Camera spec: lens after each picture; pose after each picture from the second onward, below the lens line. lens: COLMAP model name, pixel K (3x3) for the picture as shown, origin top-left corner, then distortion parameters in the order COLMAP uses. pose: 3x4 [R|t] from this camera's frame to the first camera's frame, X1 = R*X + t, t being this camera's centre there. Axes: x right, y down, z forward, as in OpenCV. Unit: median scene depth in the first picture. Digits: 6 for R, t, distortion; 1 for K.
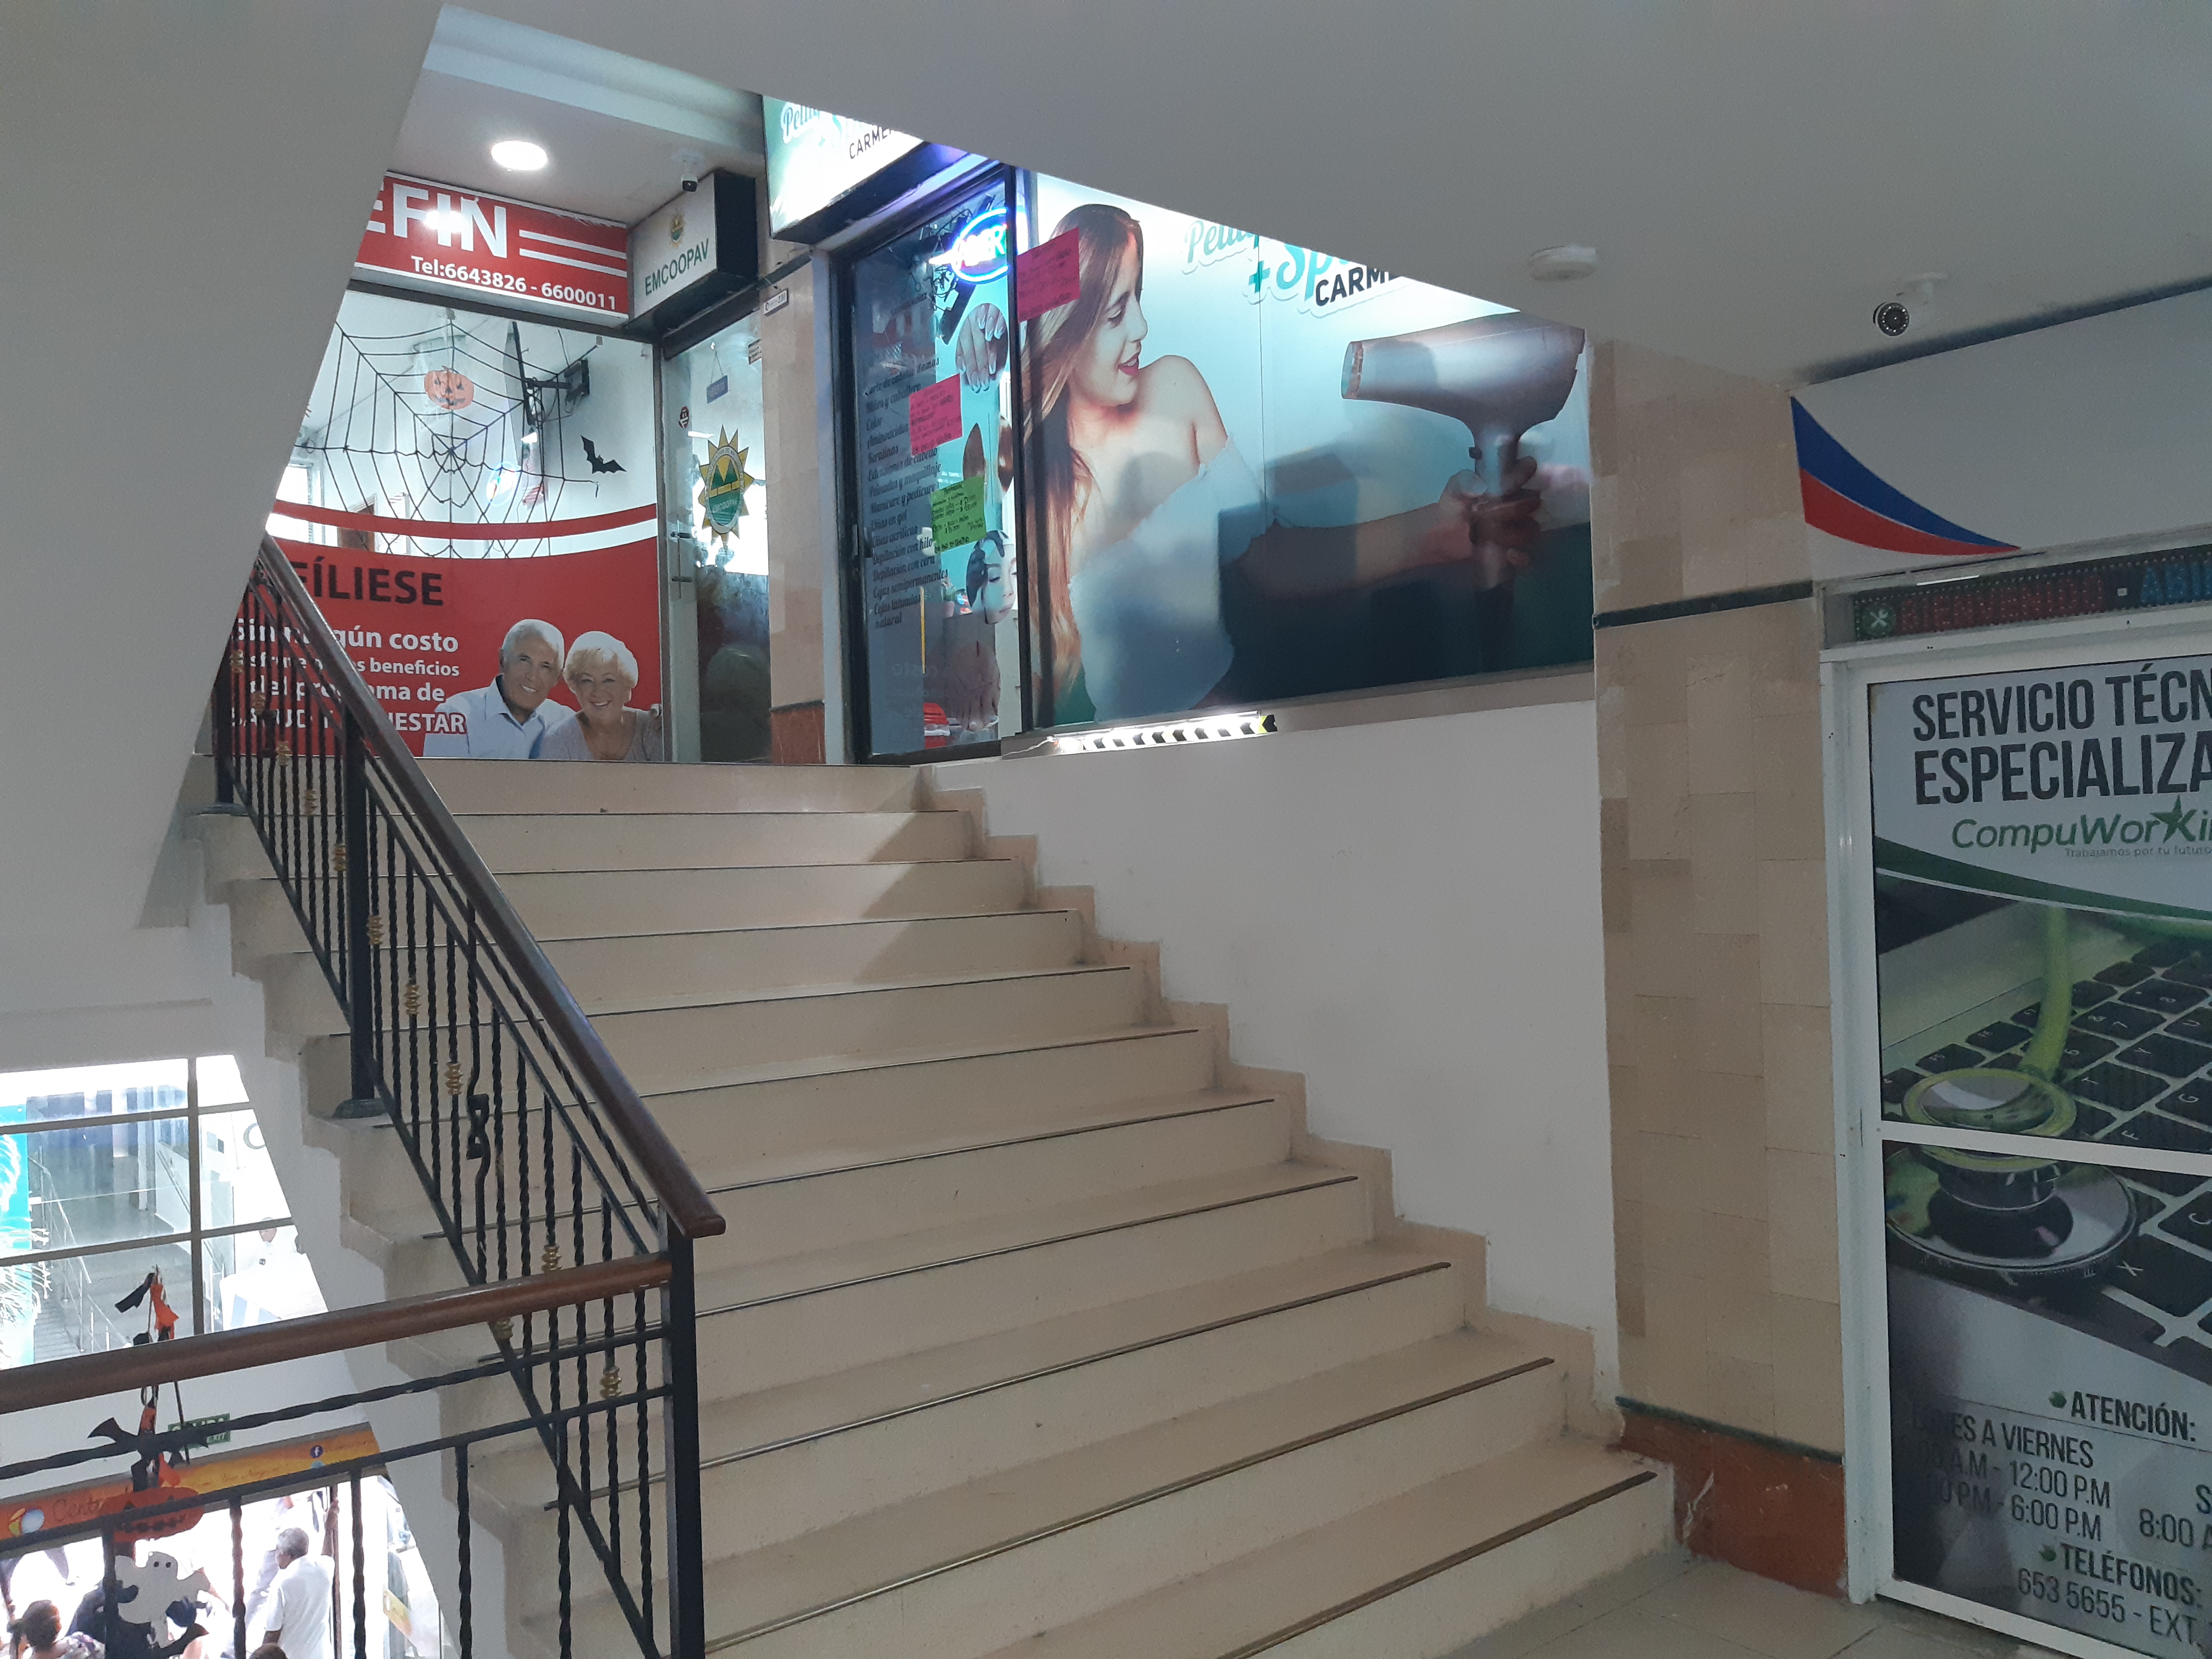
lens RADIAL K [[1719.4, 0, 1097.4], [0, 1719.4, 827.1], [0, 0, 1]] dist [0.042455, -0.057091]
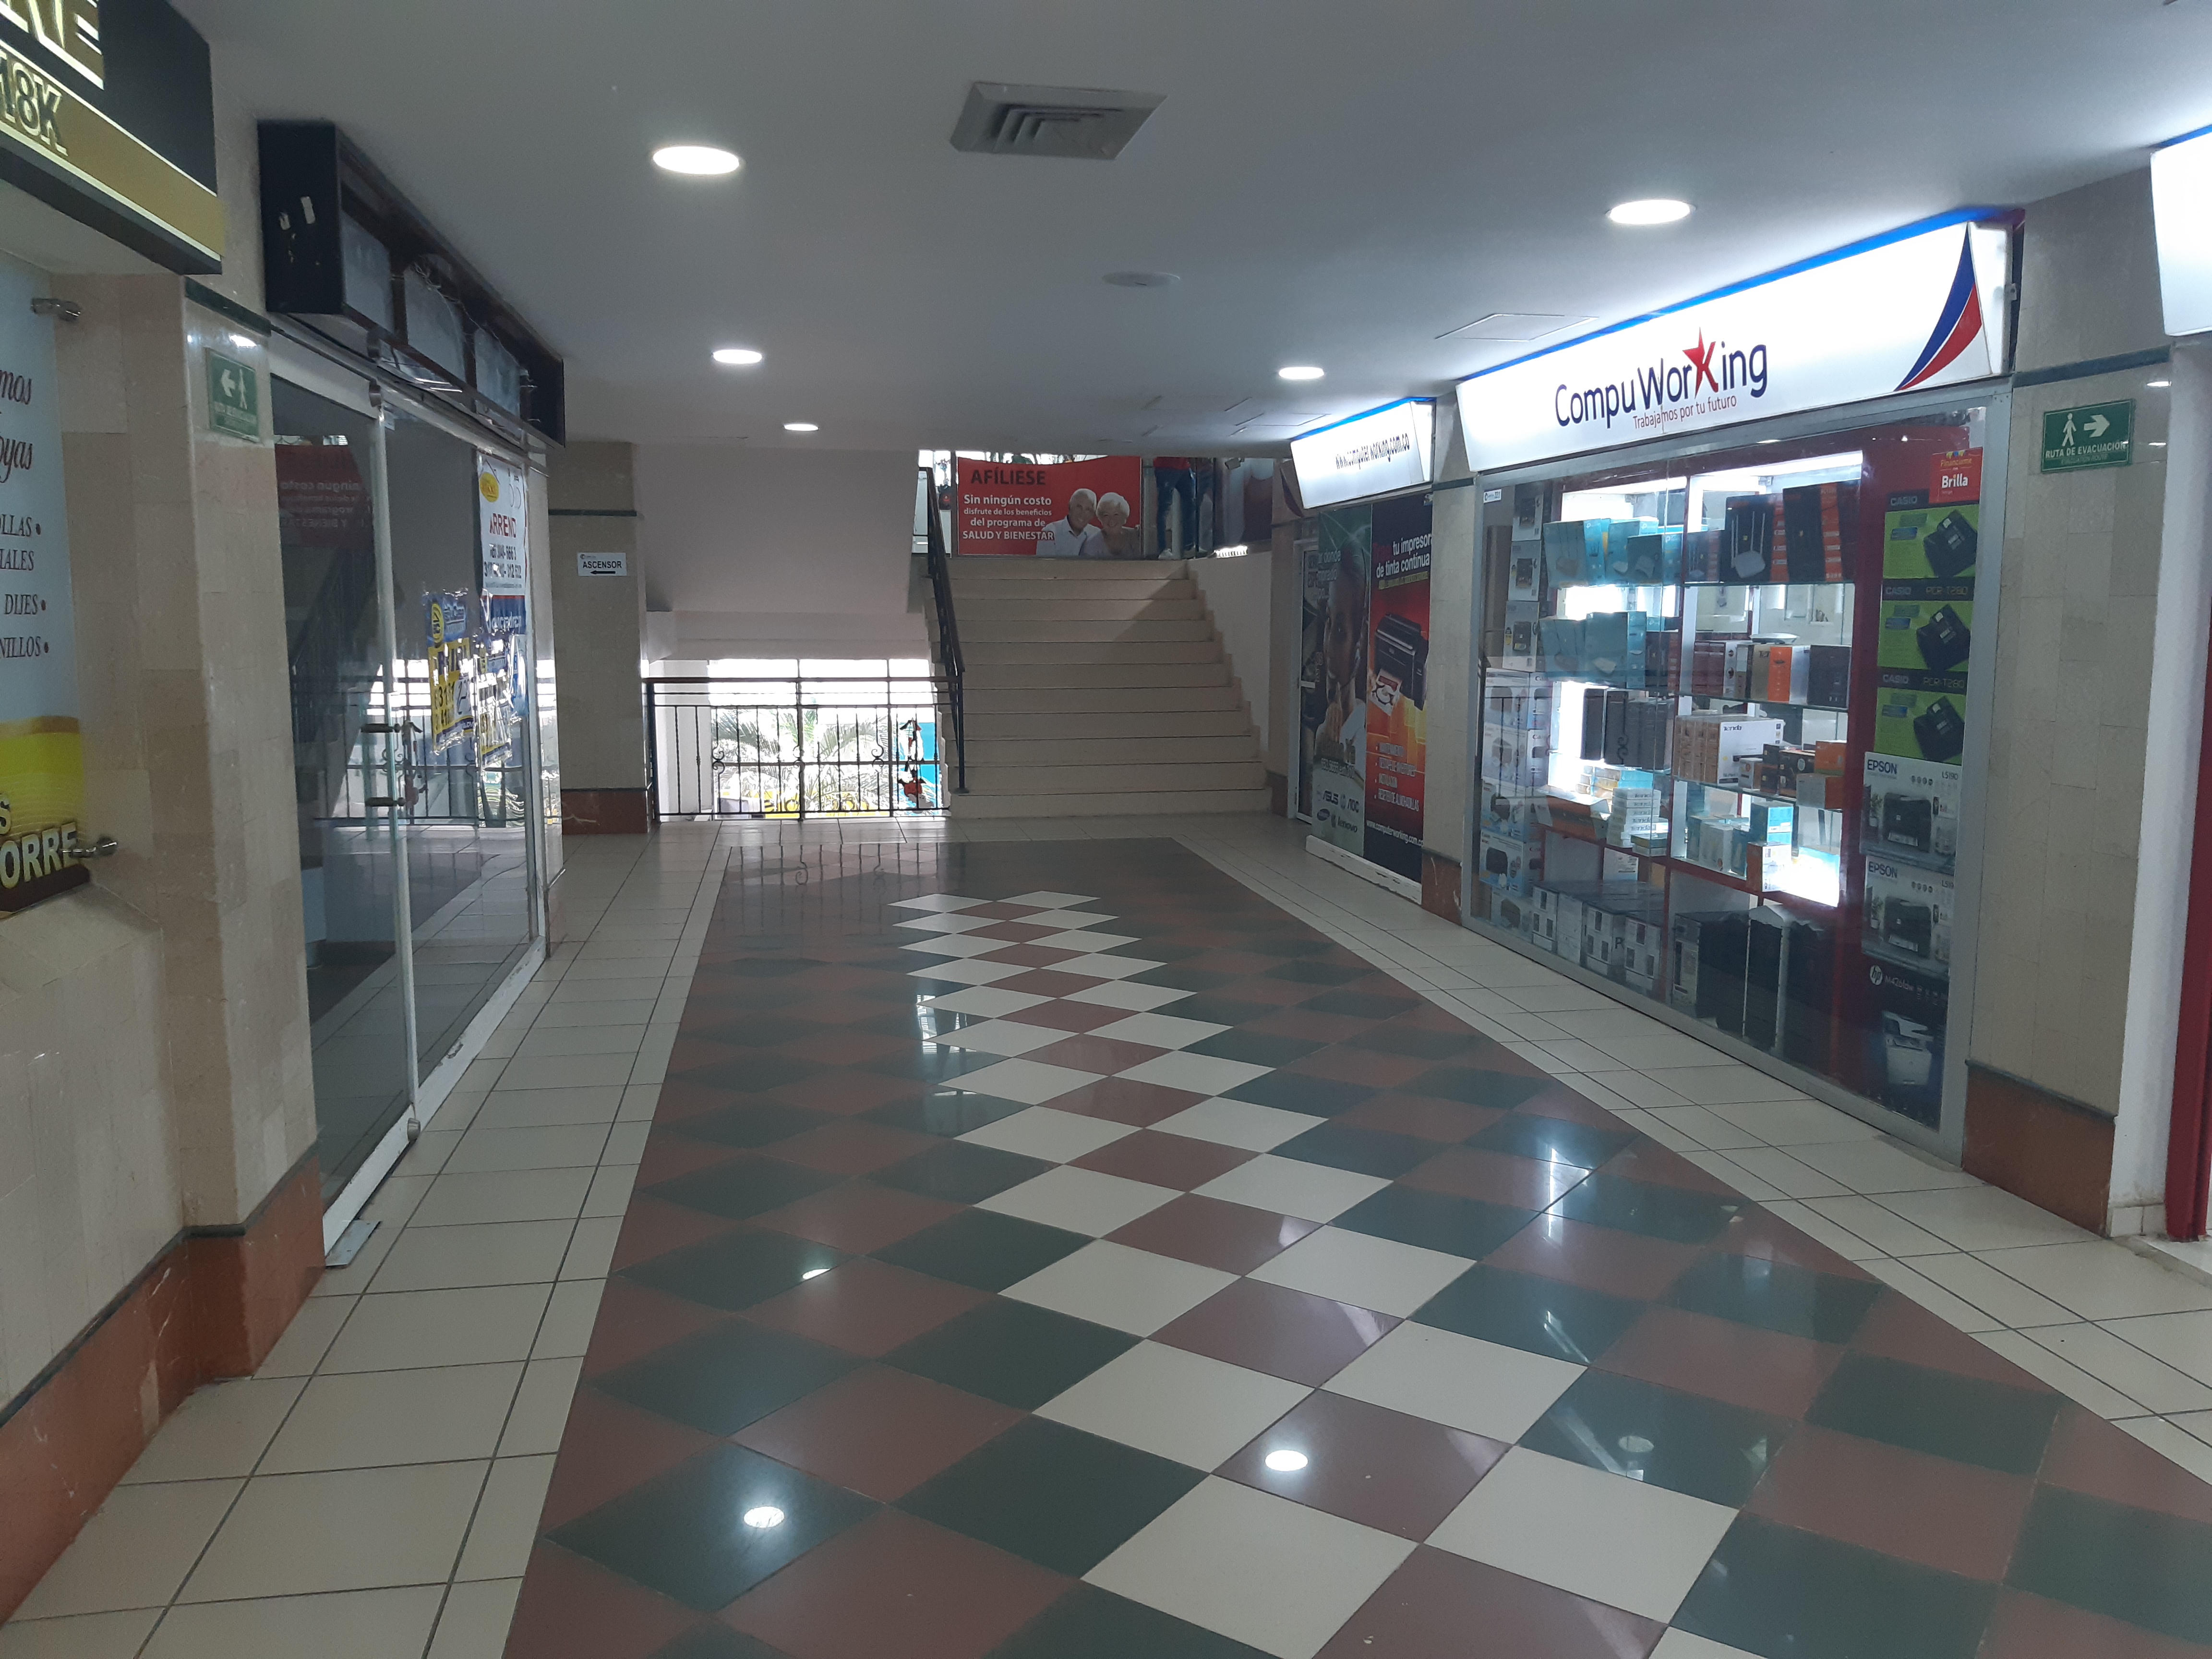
lens RADIAL K [[1719.4, 0, 1102.8], [0, 1719.4, 834.8], [0, 0, 1]] dist [0.042455, -0.057091]
pose [[0.871730, 0.092257, -0.481223, 1.229370], [-0.017440, 0.987334, 0.157692, -0.040217], [0.489676, -0.129072, 0.862298, -1.494786]]
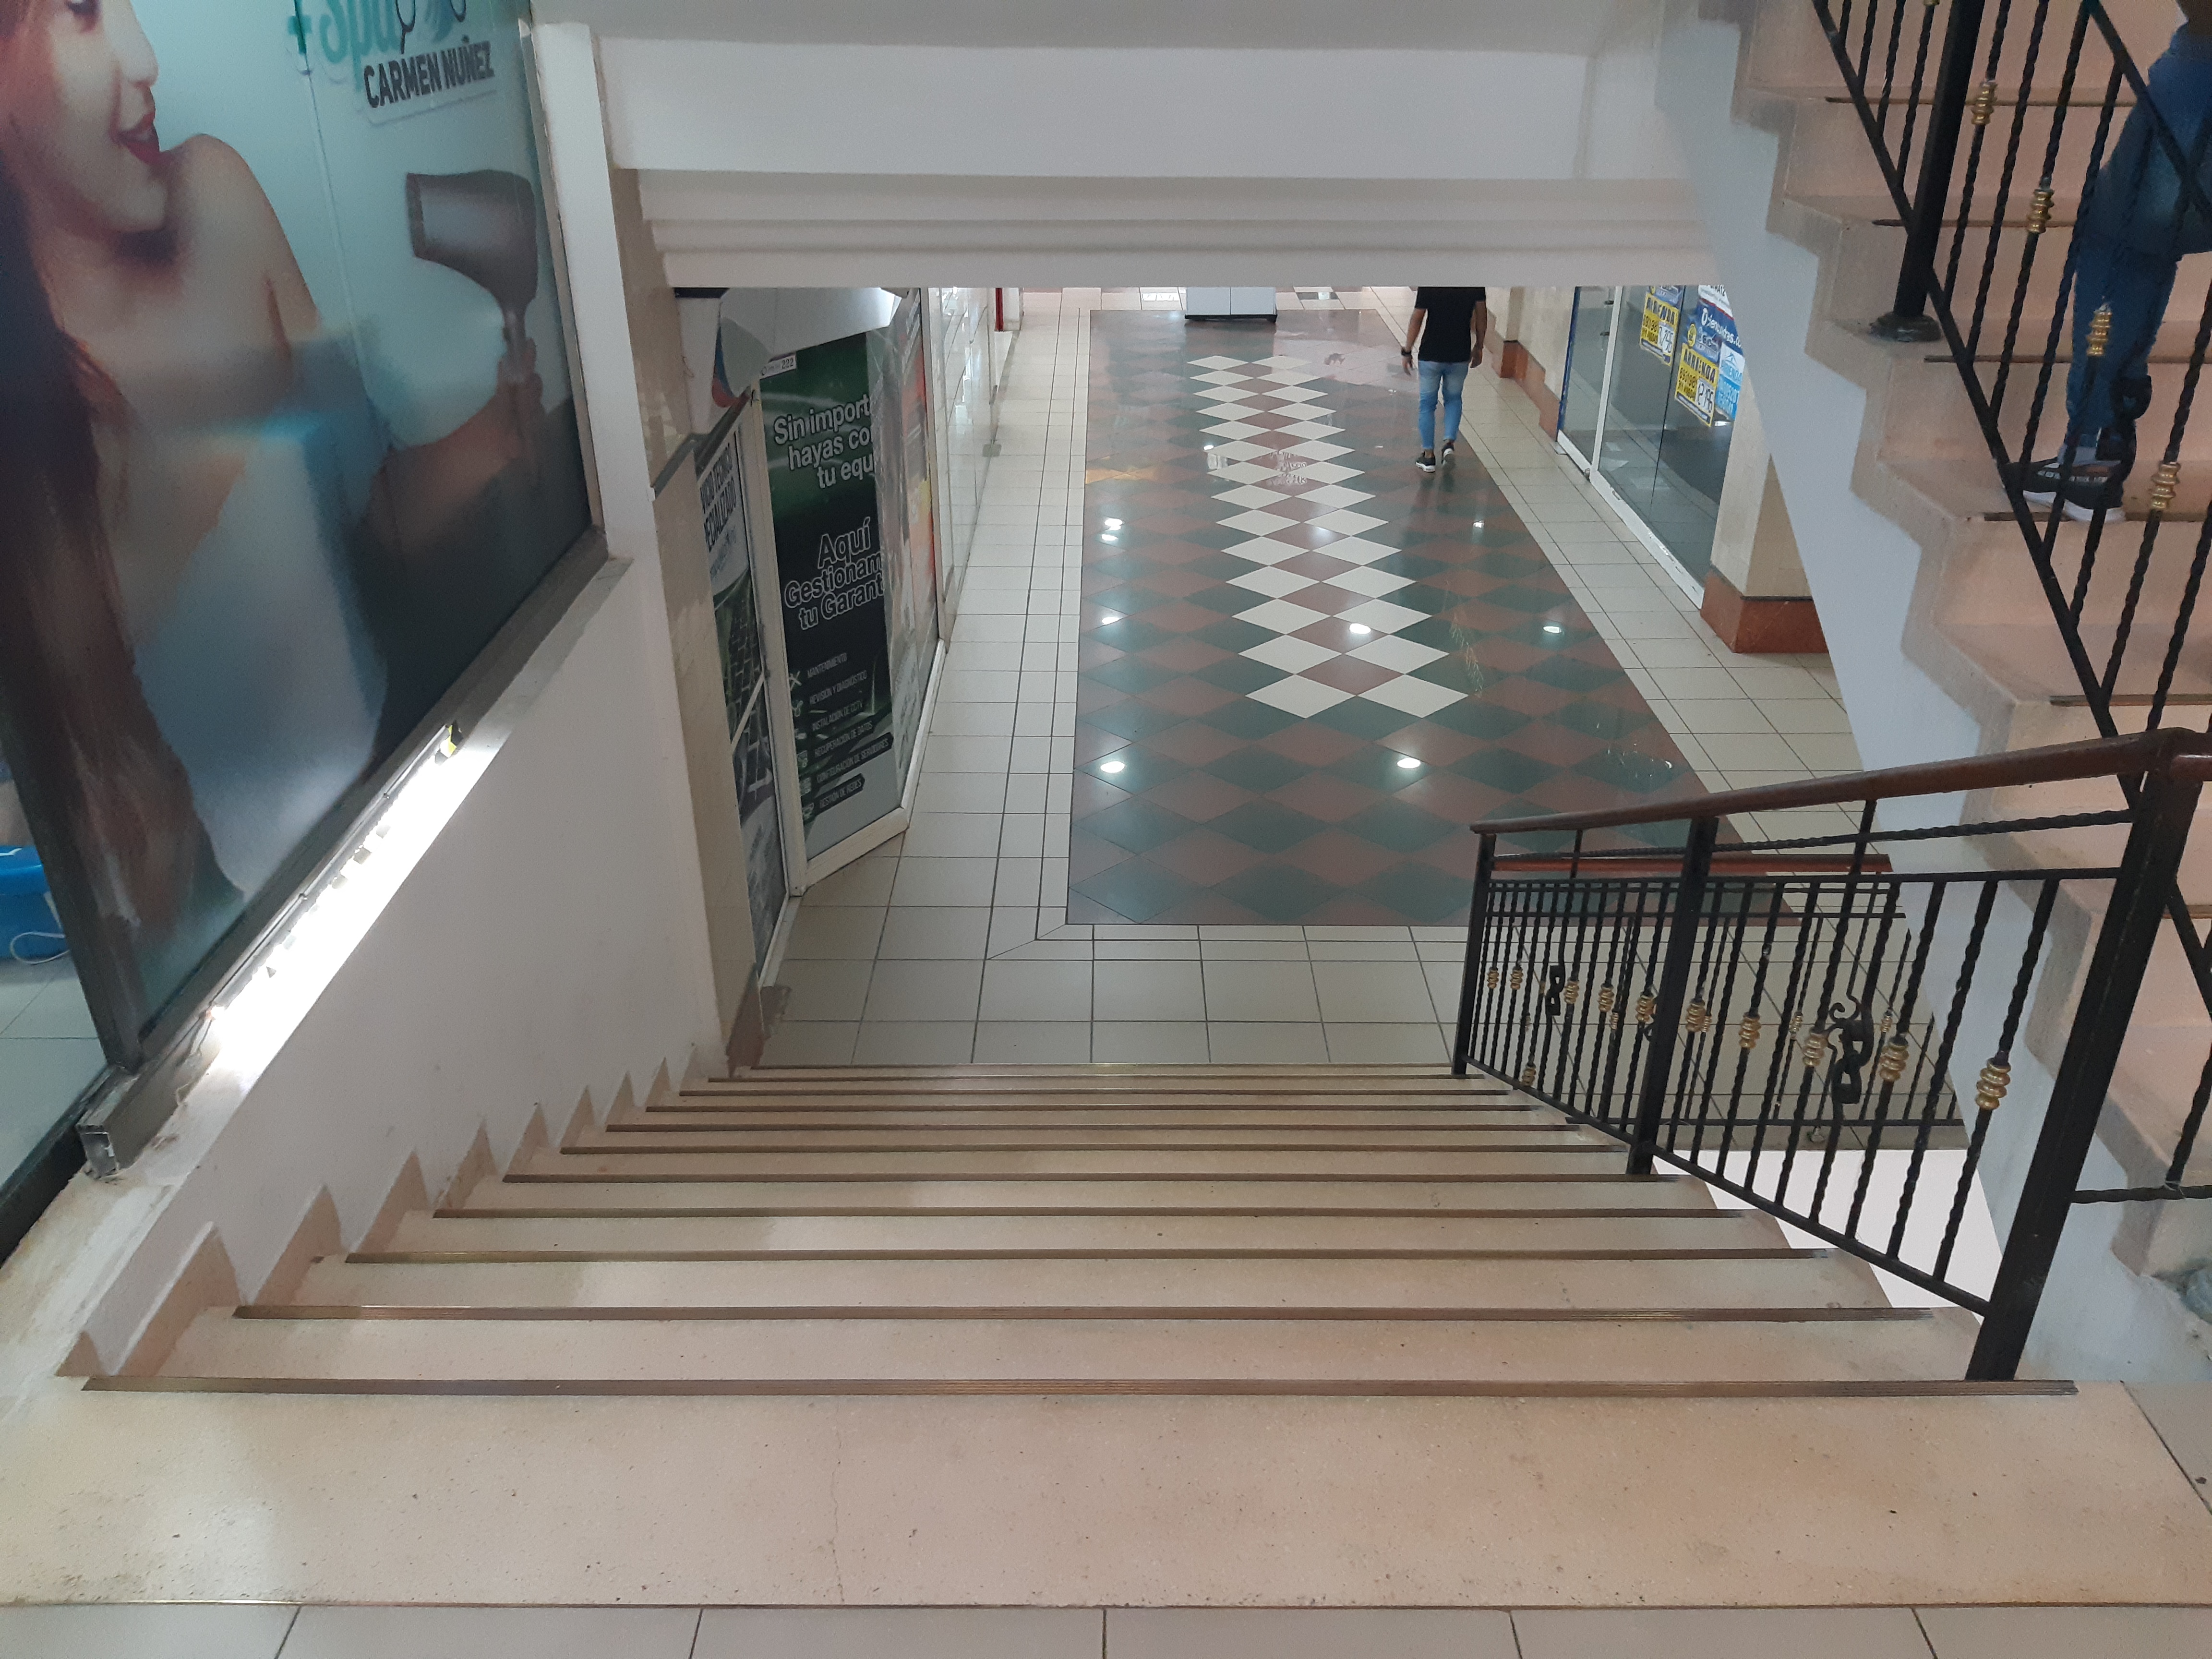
lens RADIAL K [[1719.4, 0, 1113.5], [0, 1719.4, 829.5], [0, 0, 1]] dist [0.042455, -0.057091]
pose [[-0.766784, -0.270804, 0.581985, -0.440393], [0.016625, 0.897971, 0.439740, -0.278205], [-0.641689, 0.346862, -0.684048, 1.115671]]
